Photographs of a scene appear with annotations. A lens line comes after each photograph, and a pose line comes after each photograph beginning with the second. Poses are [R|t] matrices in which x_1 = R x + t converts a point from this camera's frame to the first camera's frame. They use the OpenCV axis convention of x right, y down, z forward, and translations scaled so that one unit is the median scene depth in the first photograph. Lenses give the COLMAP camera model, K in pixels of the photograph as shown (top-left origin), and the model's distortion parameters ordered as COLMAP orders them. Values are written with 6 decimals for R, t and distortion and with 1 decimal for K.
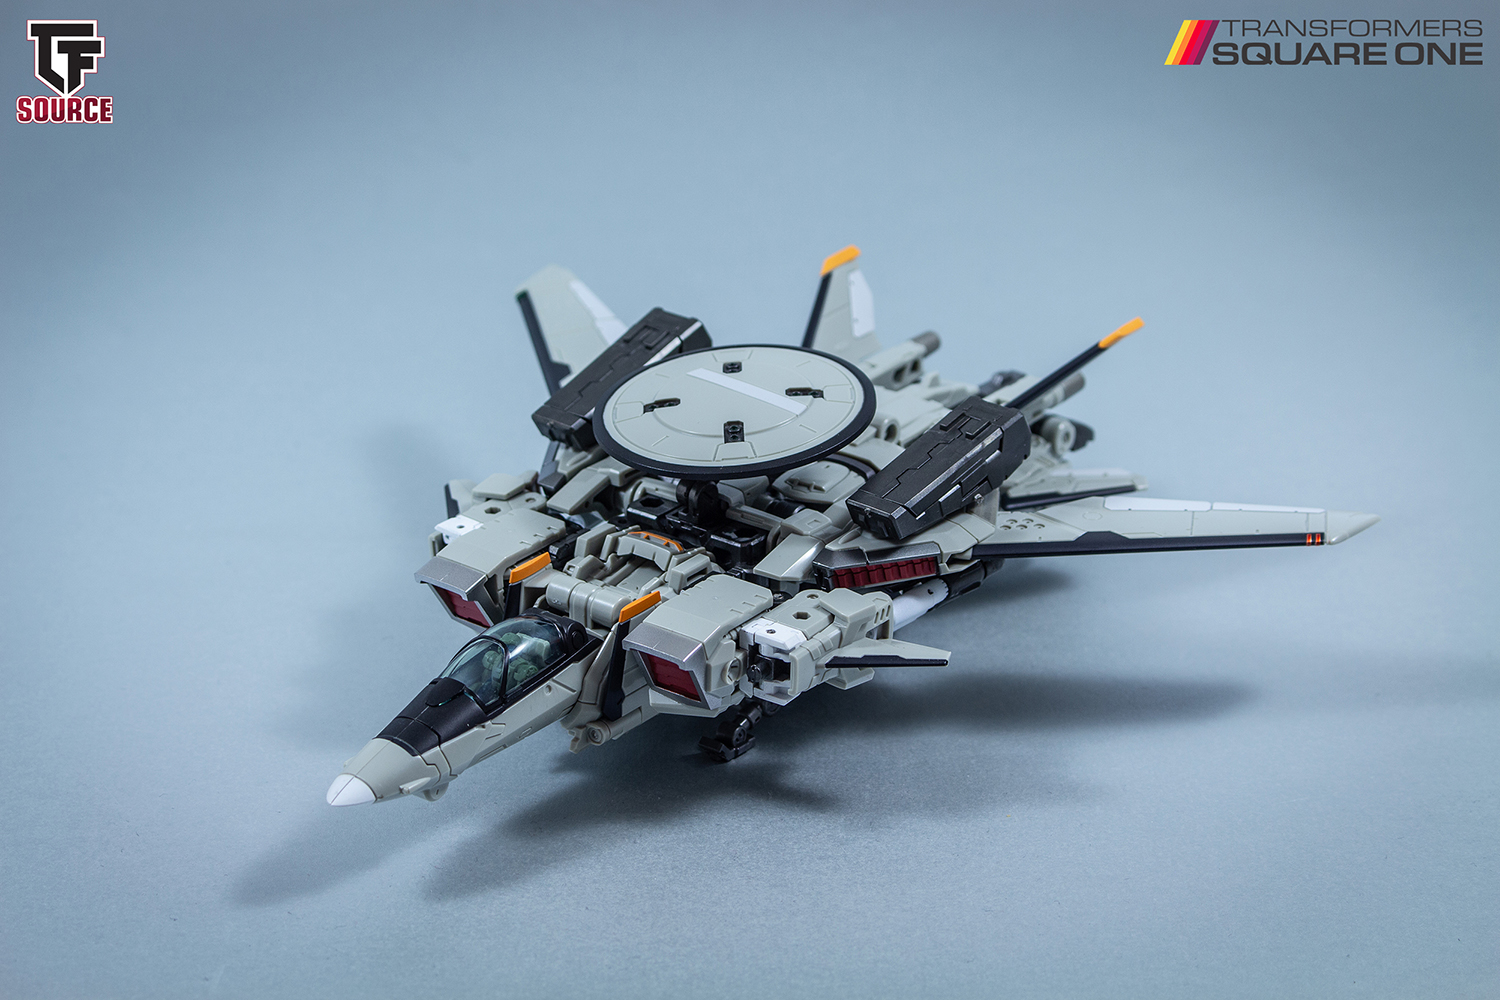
lens RADIAL K [[3539.9, 0, 750.0], [0, 3539.9, 500.0], [0, 0, 1]] dist [-0.027135, 0.024131]
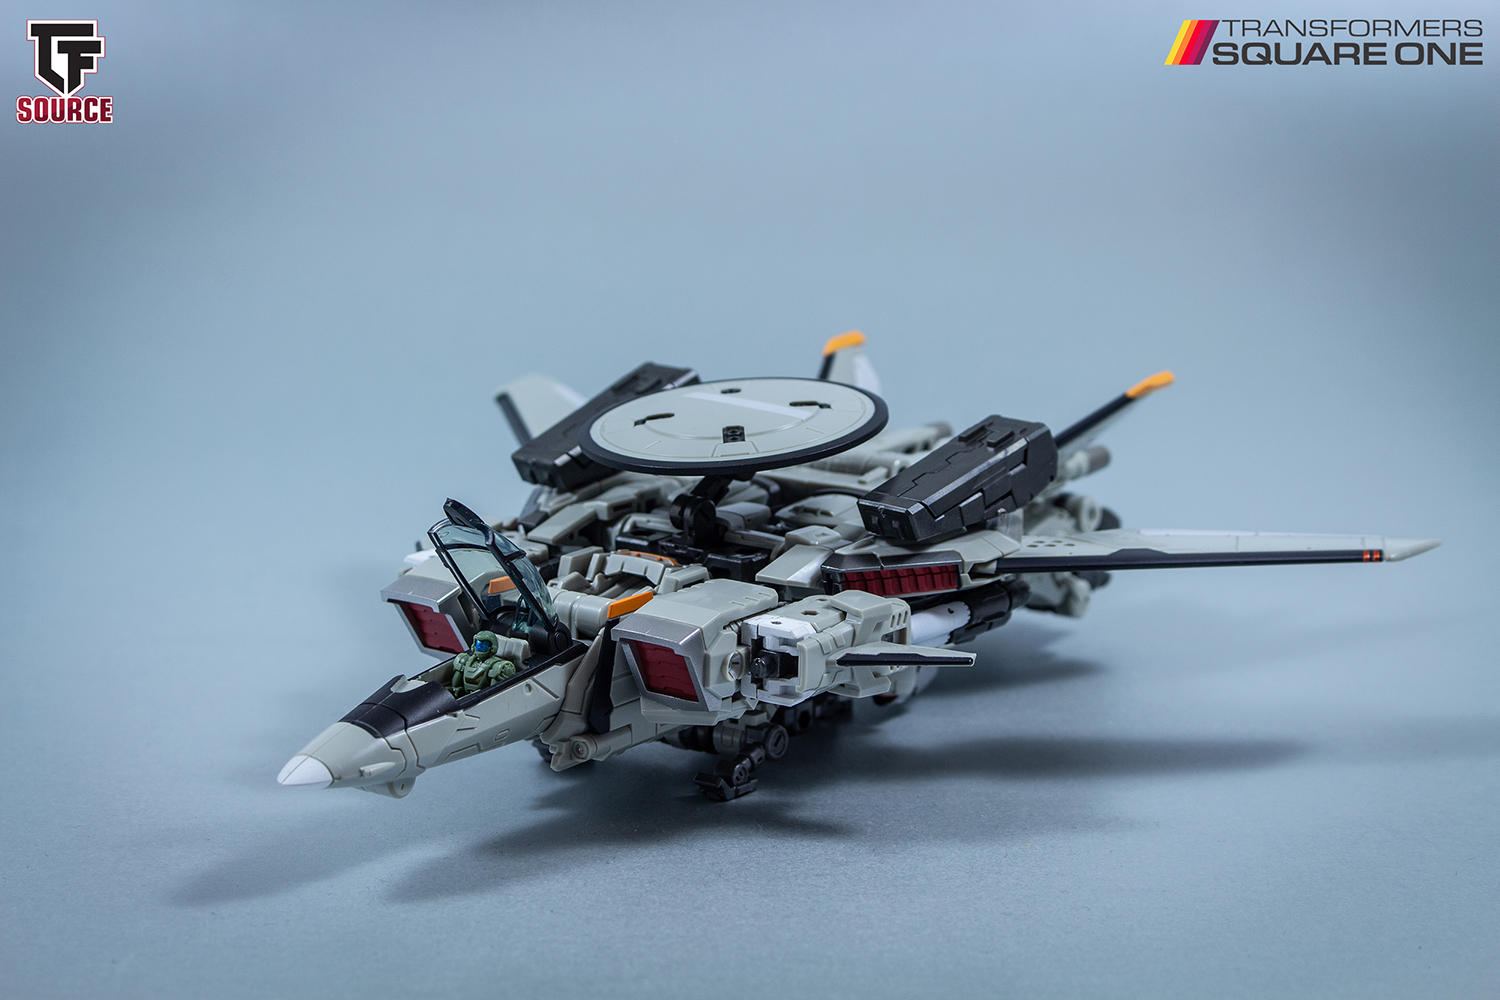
lens RADIAL K [[3539.9, 0, 750.0], [0, 3539.9, 500.0], [0, 0, 1]] dist [-0.027135, 0.024131]
pose [[0.999974, -0.002027, 0.006934, -0.006693], [0.003209, 0.984576, -0.174926, 0.157676], [-0.006473, 0.174943, 0.984557, 0.105113]]
